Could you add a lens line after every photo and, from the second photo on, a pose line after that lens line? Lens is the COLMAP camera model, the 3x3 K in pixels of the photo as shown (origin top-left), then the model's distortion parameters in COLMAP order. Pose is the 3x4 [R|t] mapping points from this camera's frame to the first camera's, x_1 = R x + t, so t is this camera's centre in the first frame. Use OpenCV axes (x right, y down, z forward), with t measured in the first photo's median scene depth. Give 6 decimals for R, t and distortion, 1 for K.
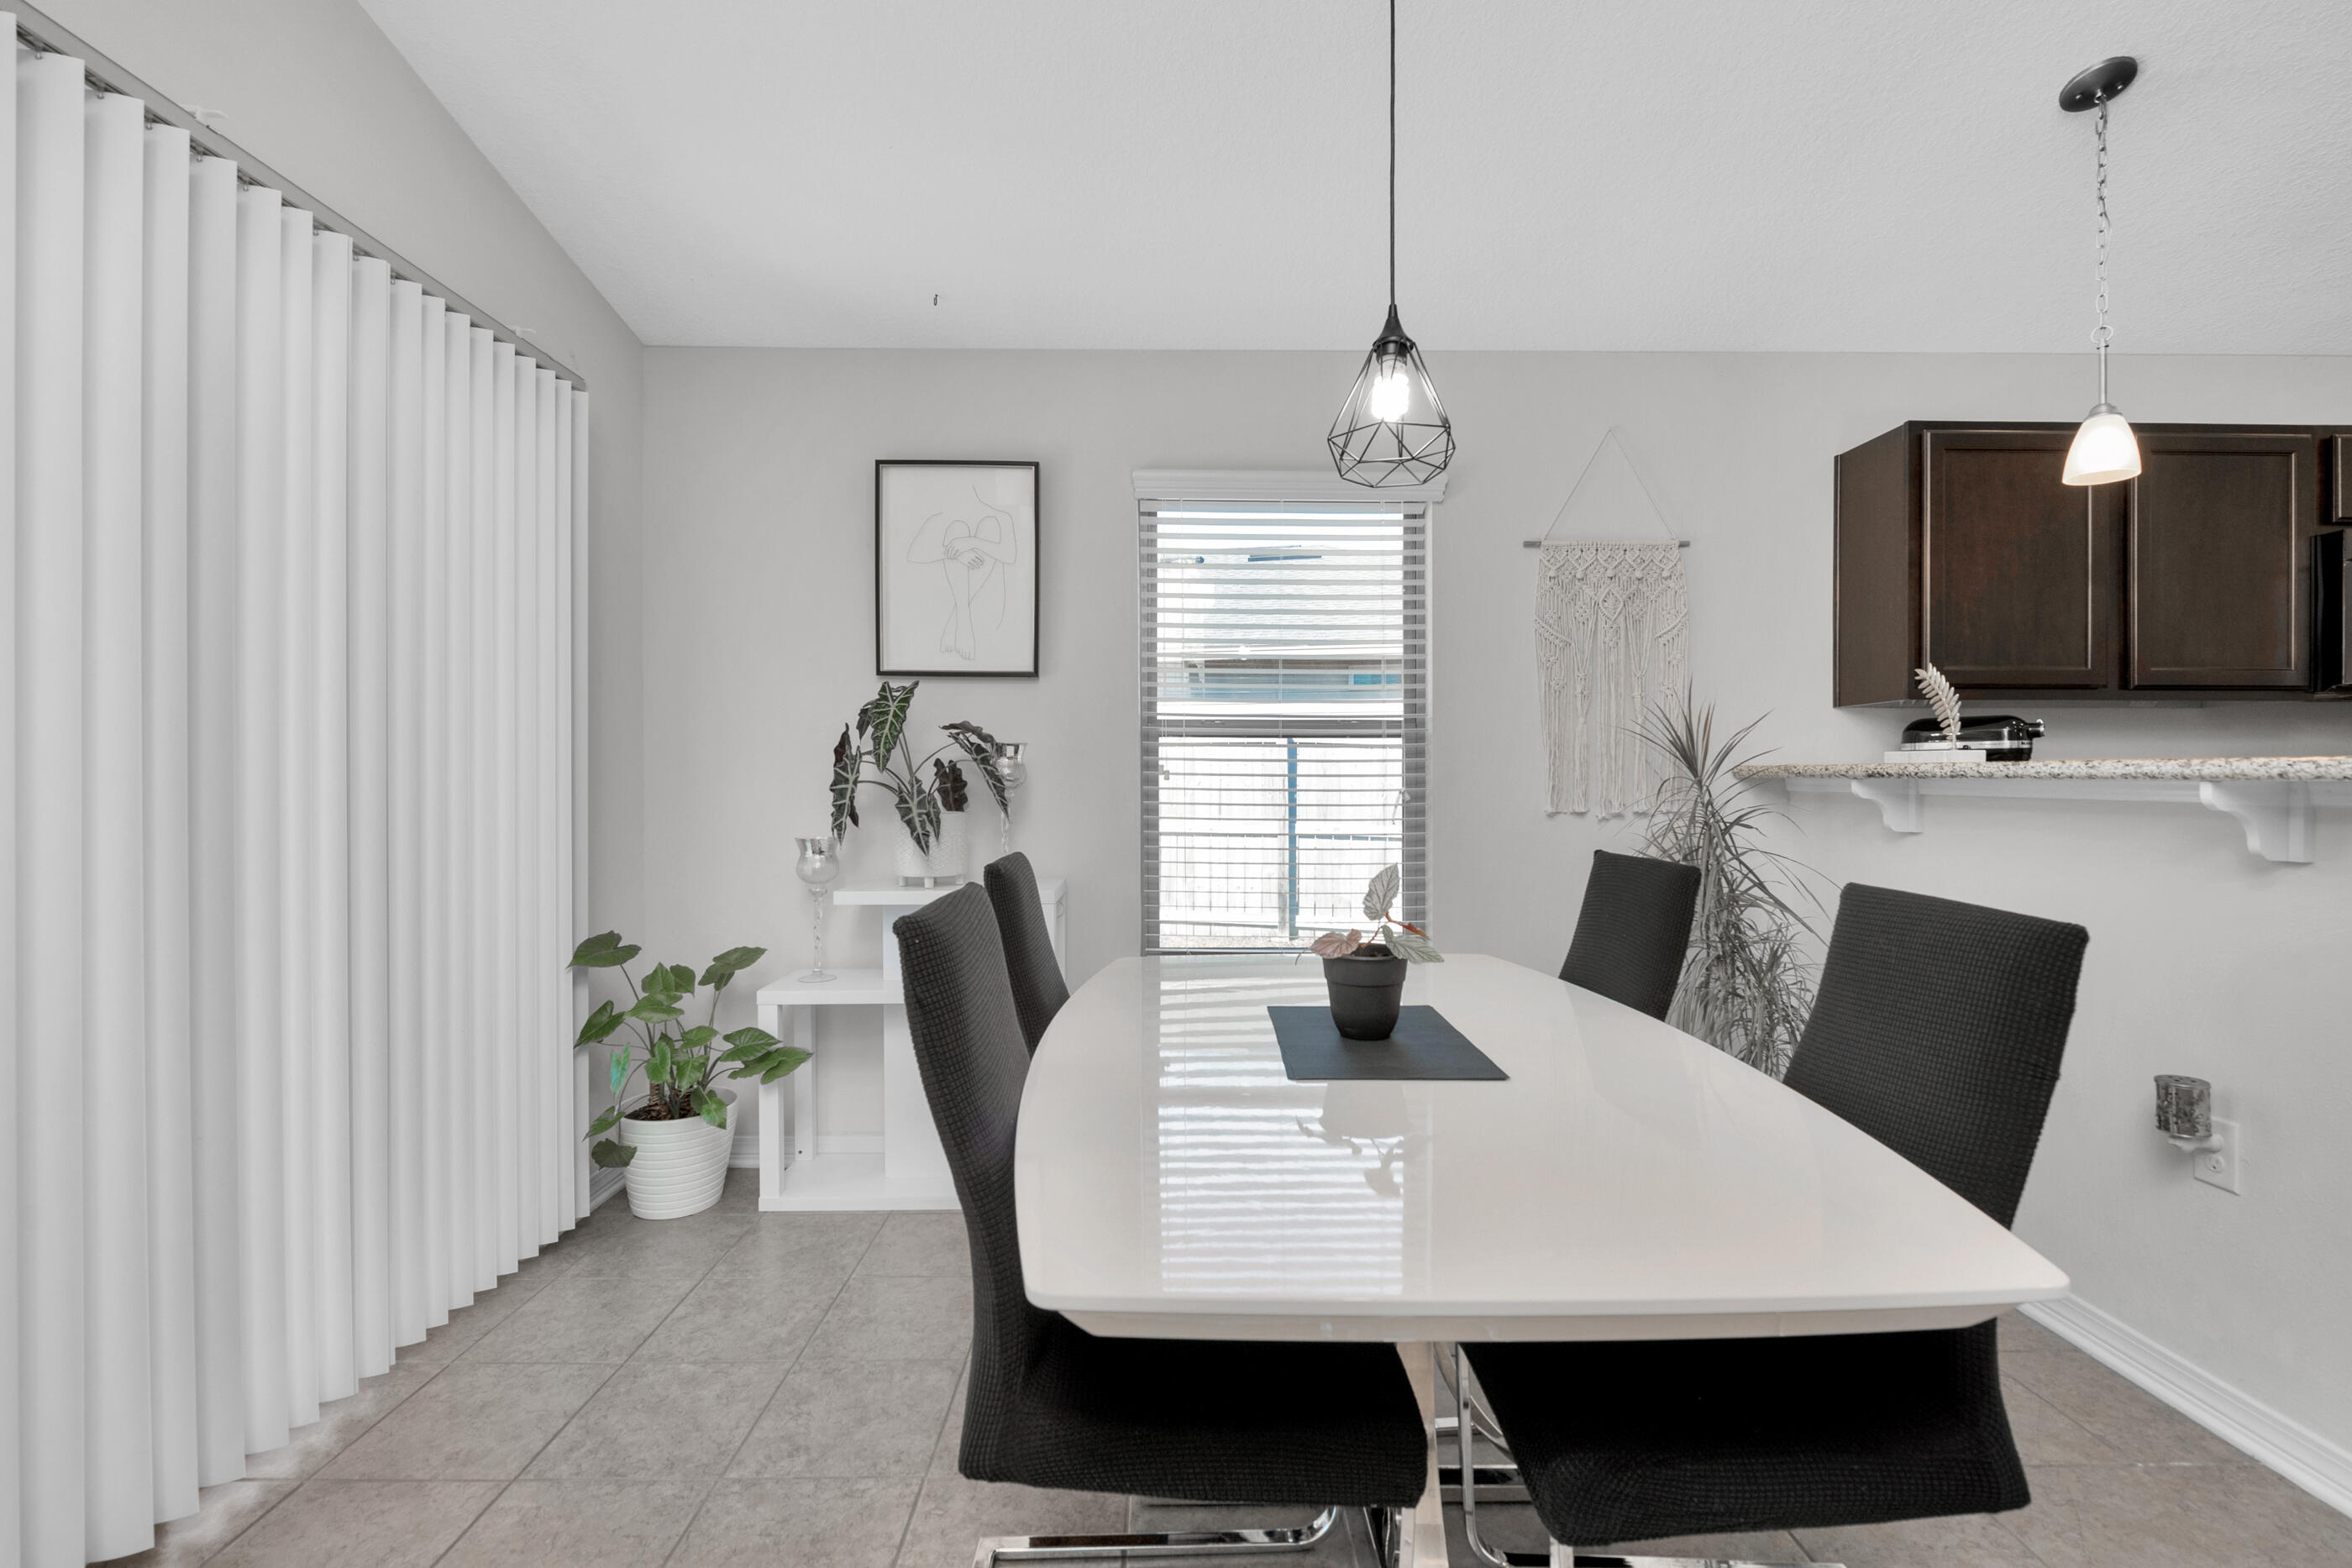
lens RADIAL K [[1000.4, 0, 1196.9], [0, 1000.4, 789.3], [0, 0, 1]] dist [0.009540, -0.003622]
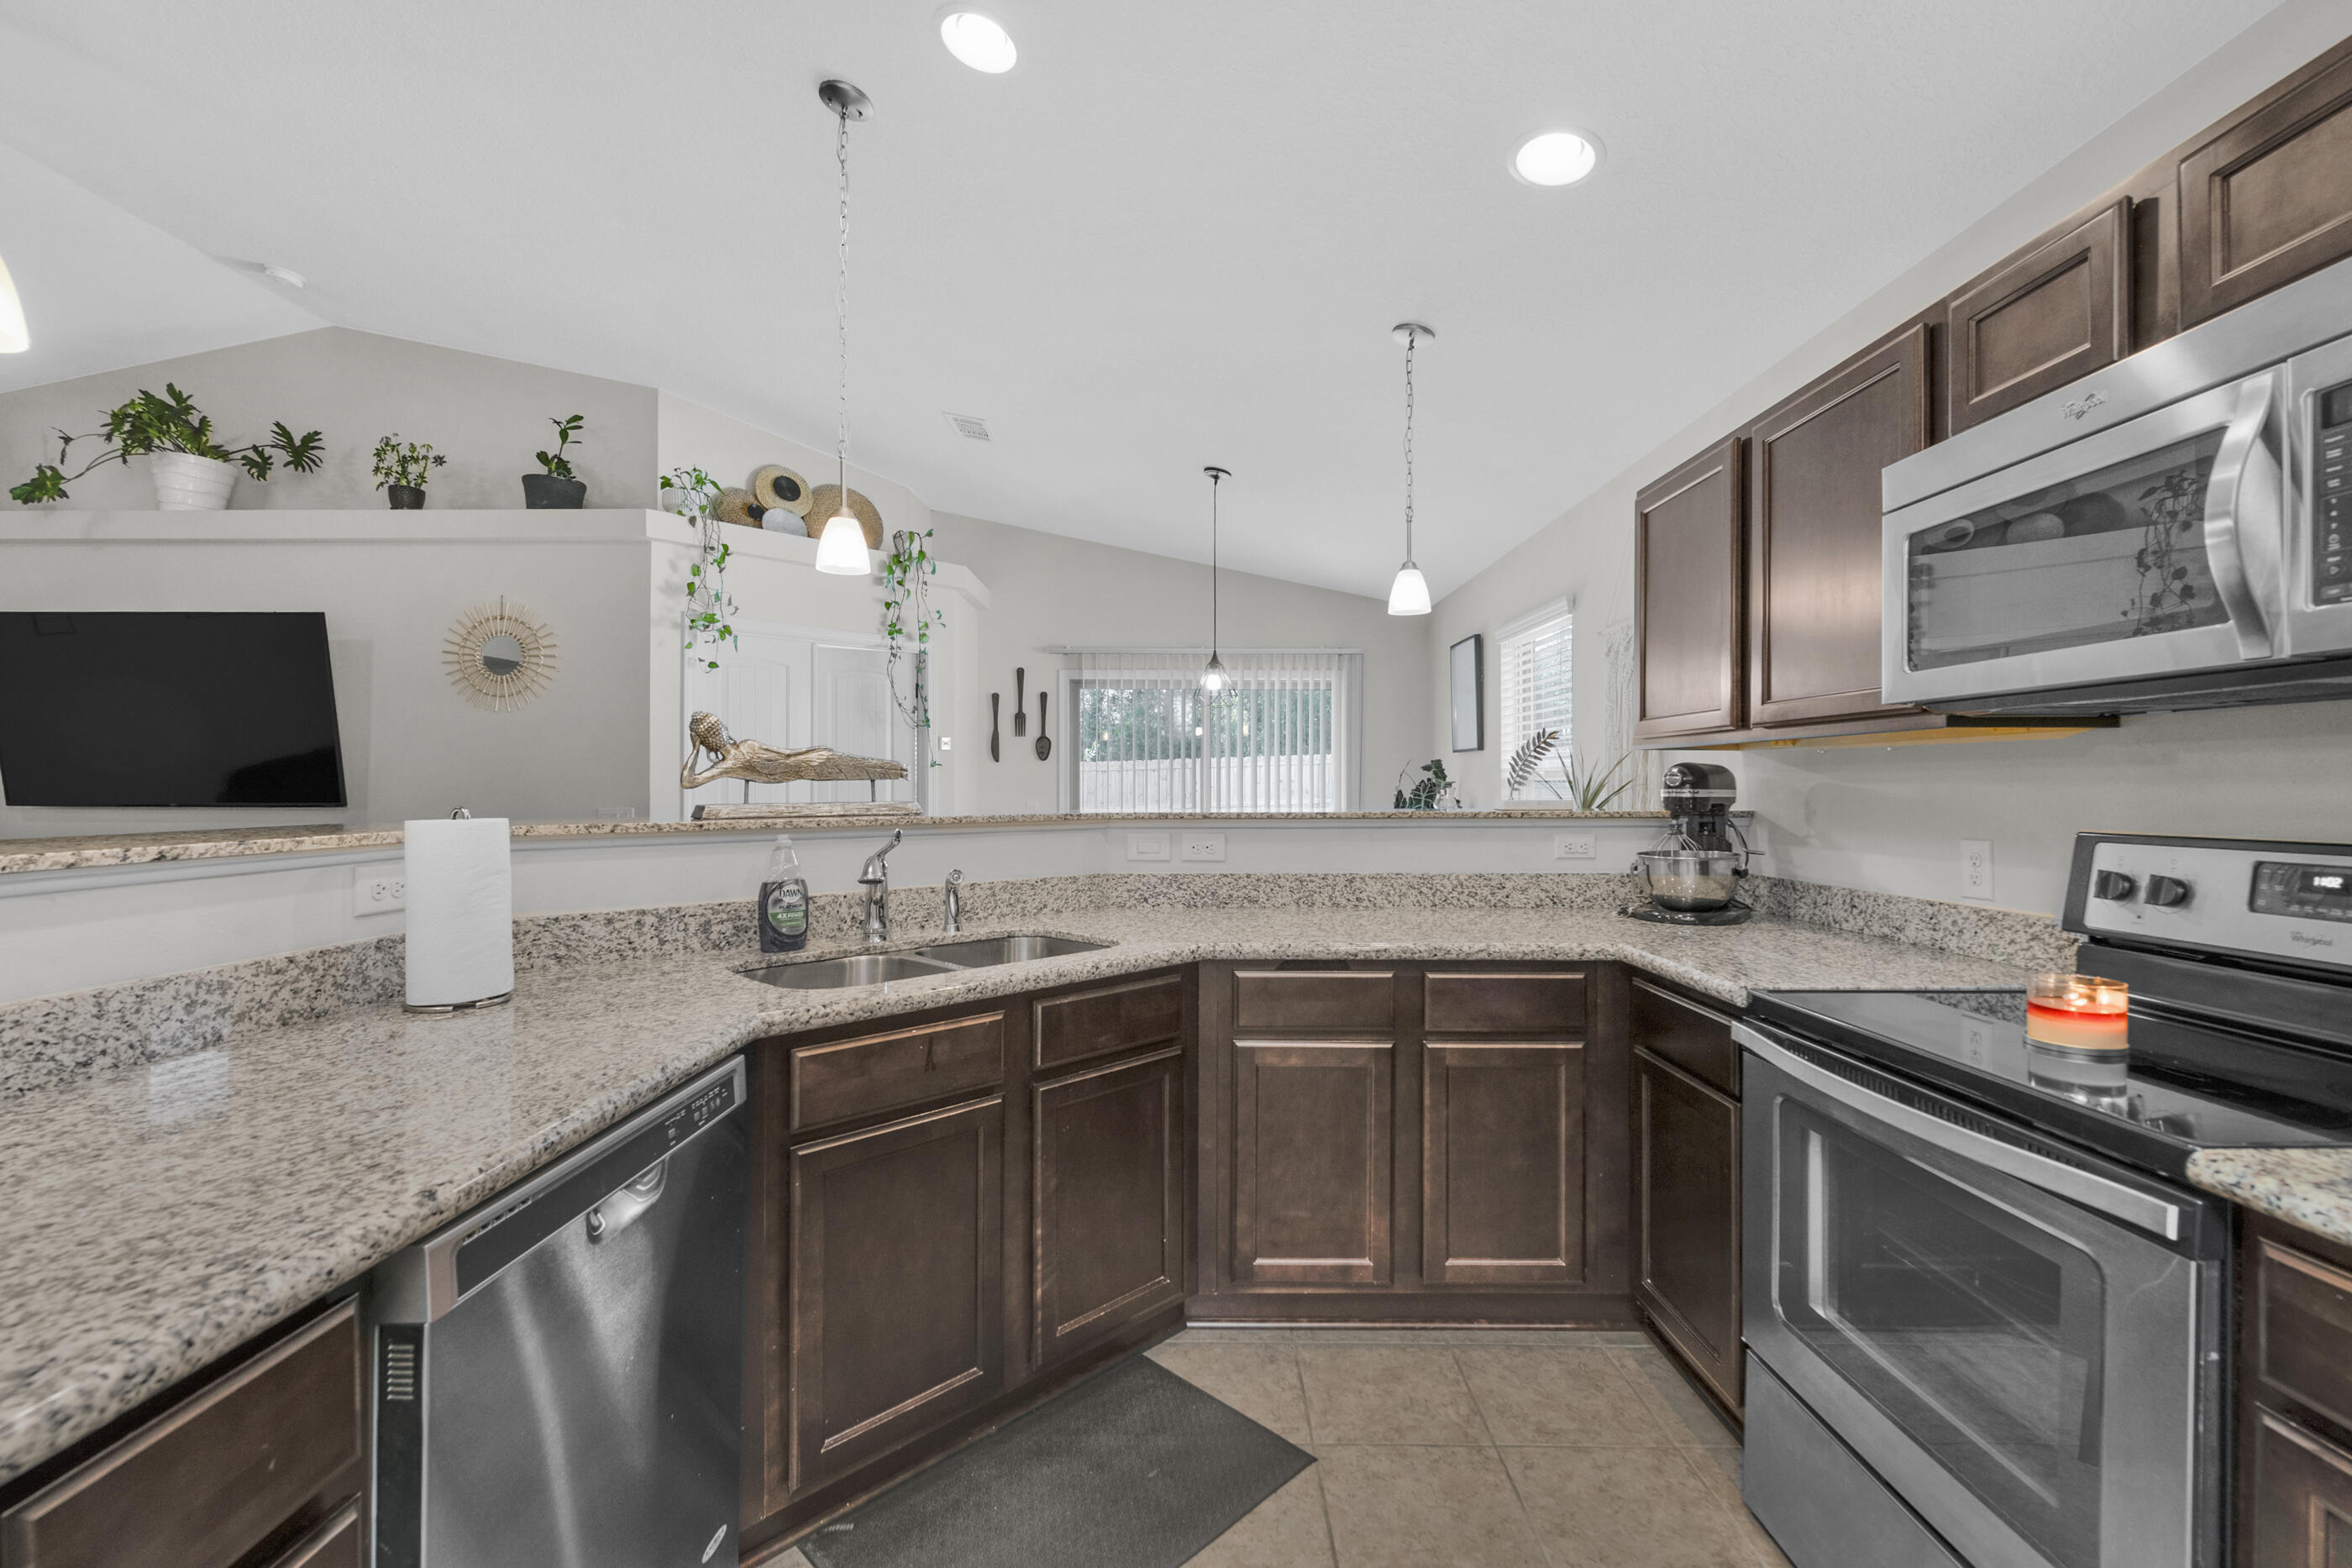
lens RADIAL K [[972.6, 0, 1173.9], [0, 972.6, 785.7], [0, 0, 1]] dist [0.004274, -0.004195]
pose [[-0.019285, -0.001074, -0.999813, 1.700366], [-0.016397, 0.999865, -0.000758, -0.038658], [0.999680, 0.016379, -0.019300, 0.501563]]
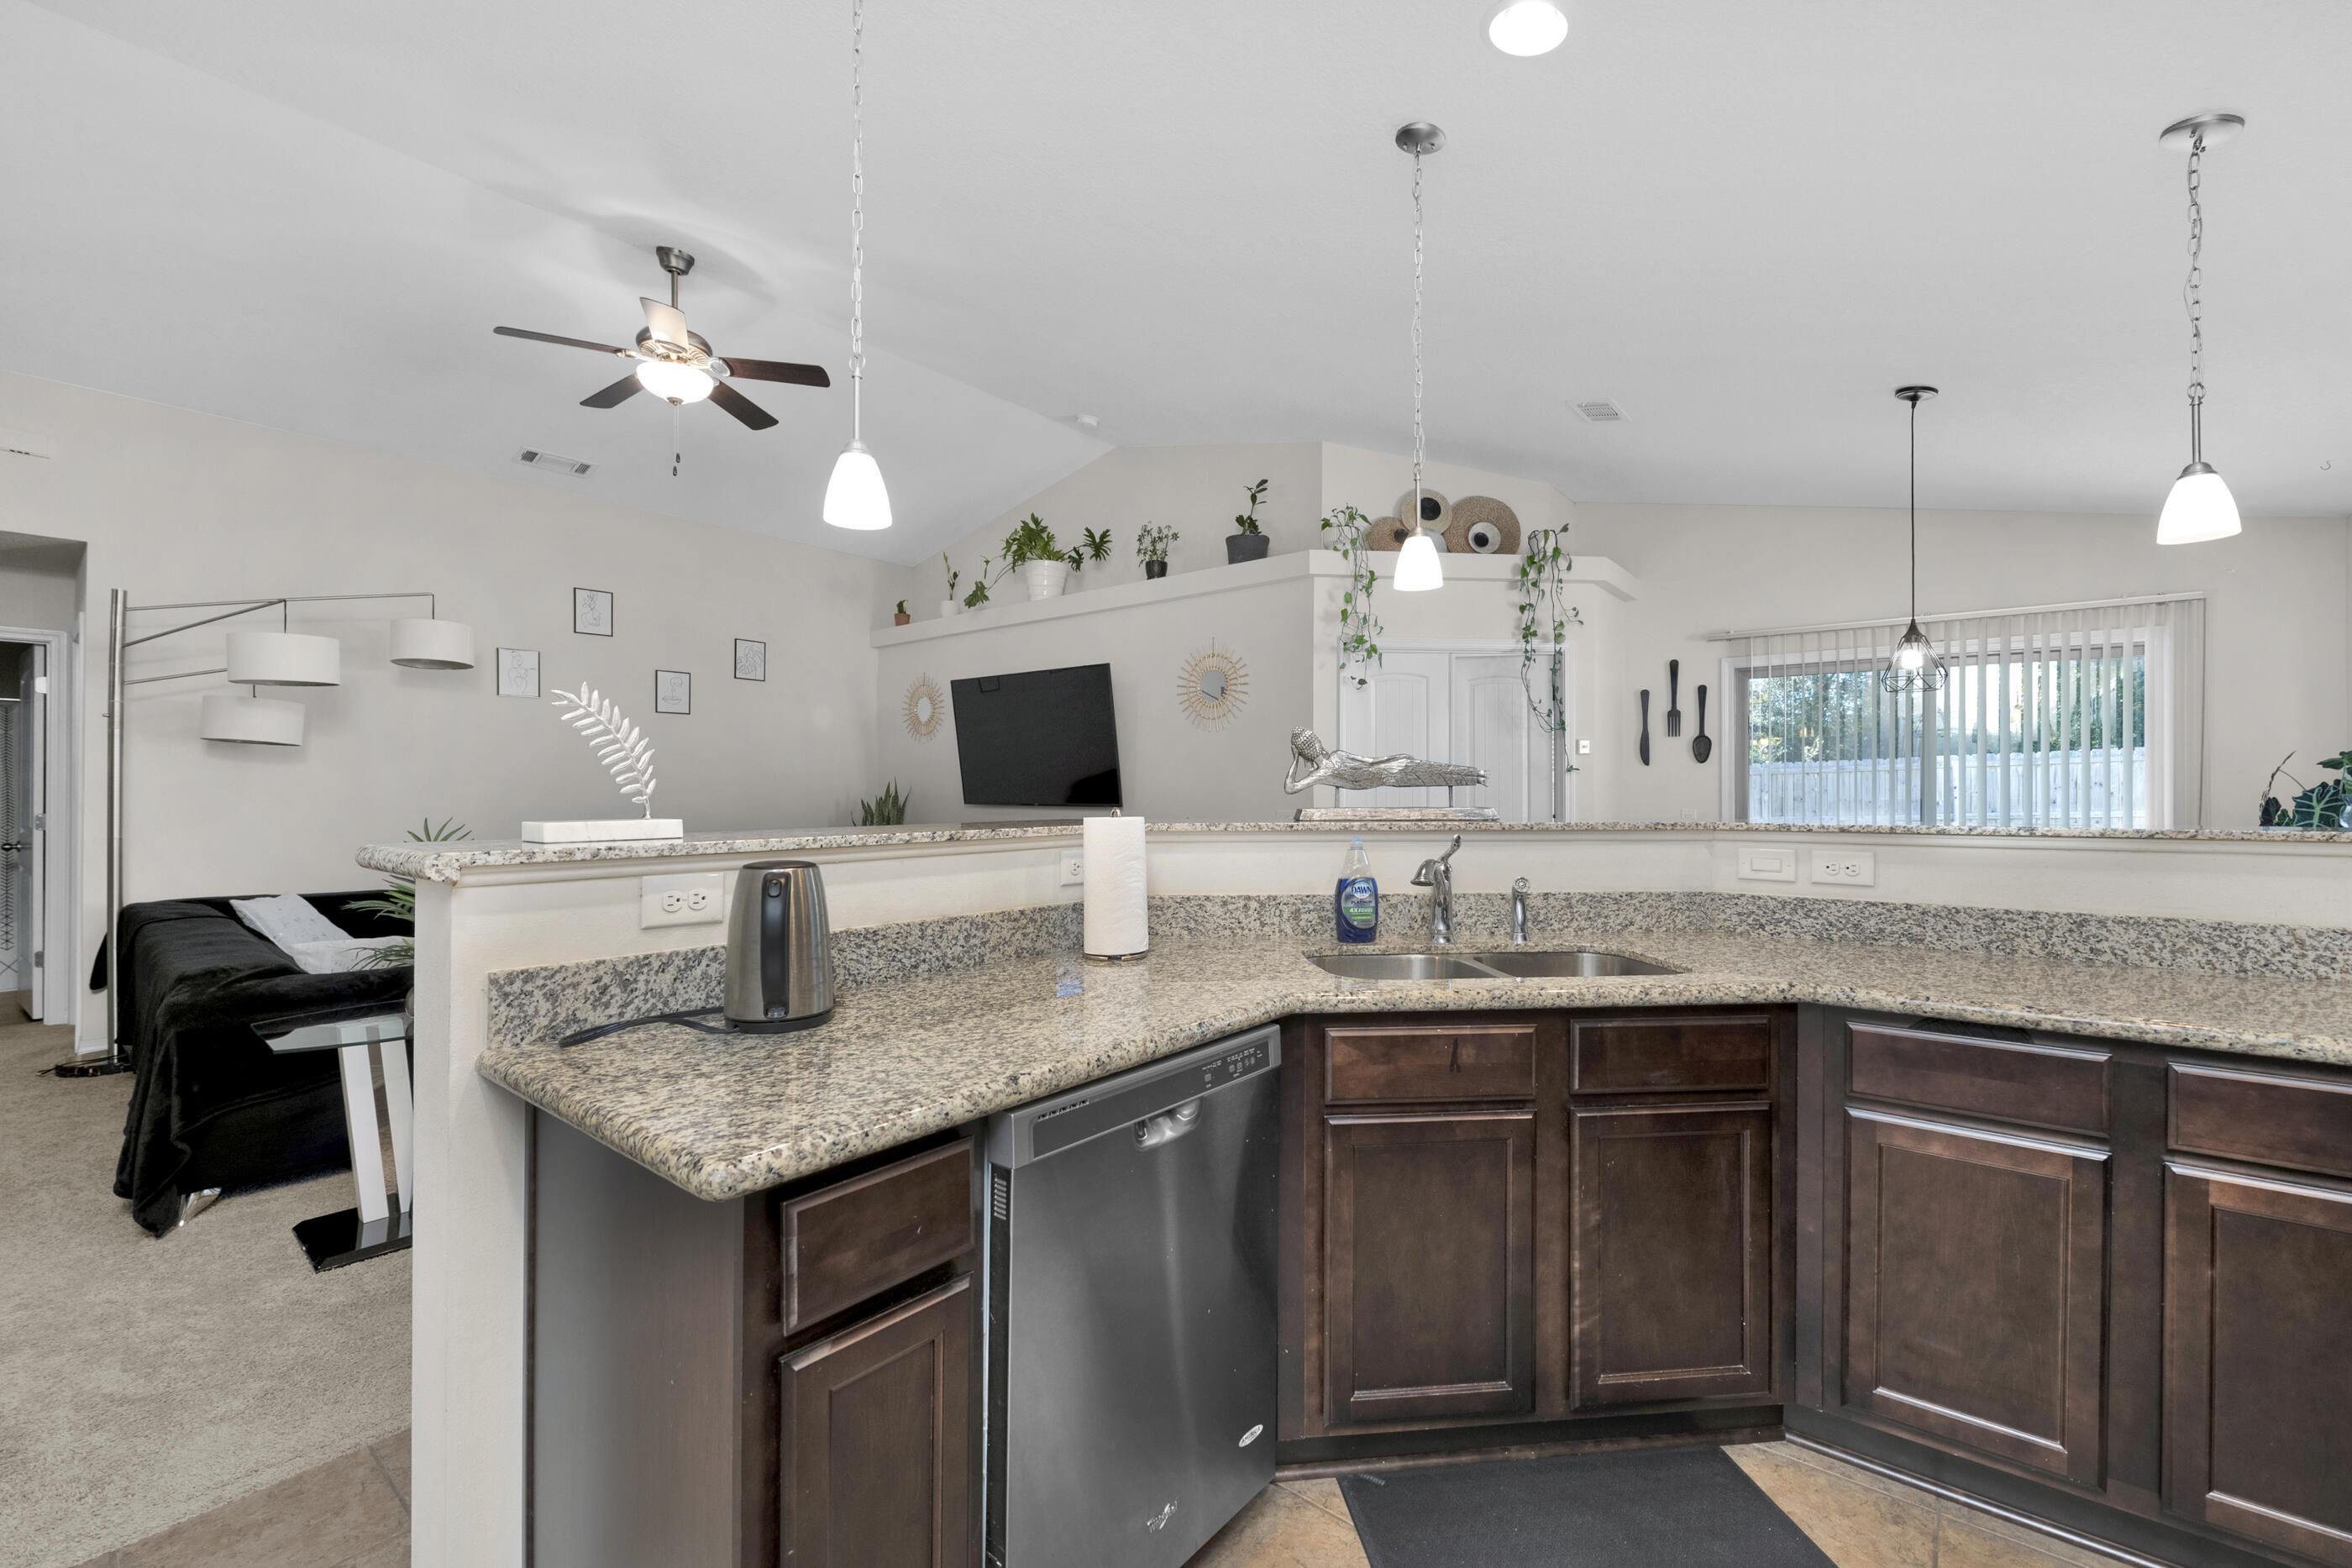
lens RADIAL K [[972.6, 0, 1168.2], [0, 972.6, 791.0], [0, 0, 1]] dist [0.004274, -0.004195]
pose [[-0.647271, -0.000859, -0.762260, 1.687618], [-0.012783, 0.999871, 0.009728, -0.040717], [0.762153, 0.016040, -0.647198, 0.589668]]
